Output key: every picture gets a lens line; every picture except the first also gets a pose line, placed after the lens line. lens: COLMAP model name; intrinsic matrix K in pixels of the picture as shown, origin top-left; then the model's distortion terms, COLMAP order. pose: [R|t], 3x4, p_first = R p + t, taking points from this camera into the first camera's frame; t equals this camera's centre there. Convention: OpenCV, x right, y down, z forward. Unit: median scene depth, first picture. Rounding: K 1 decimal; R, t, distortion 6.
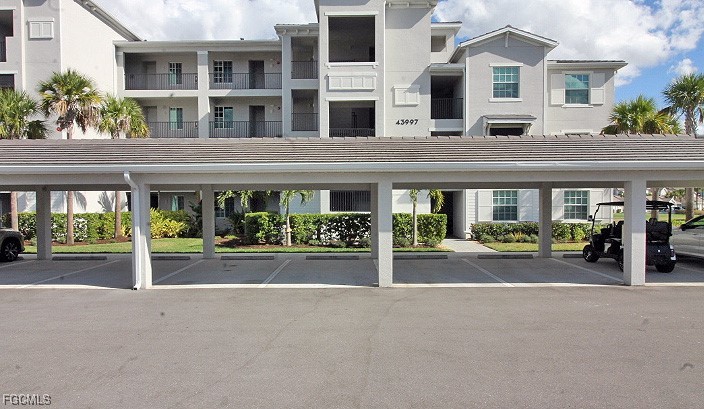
lens RADIAL K [[285.3, 0, 352.0], [0, 285.3, 204.5], [0, 0, 1]] dist [0.000627, 0.004783]
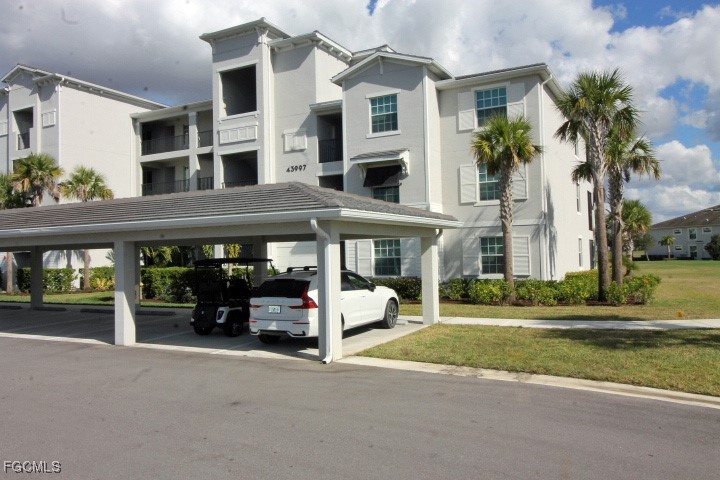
lens RADIAL K [[340.8, 0, 359.4], [0, 340.8, 235.9], [0, 0, 1]] dist [0.018186, -0.000090]
pose [[0.954640, -0.031836, -0.296057, 0.713651], [0.013817, 0.997933, -0.062760, 0.001391], [0.297443, 0.055822, 0.953106, 0.020671]]
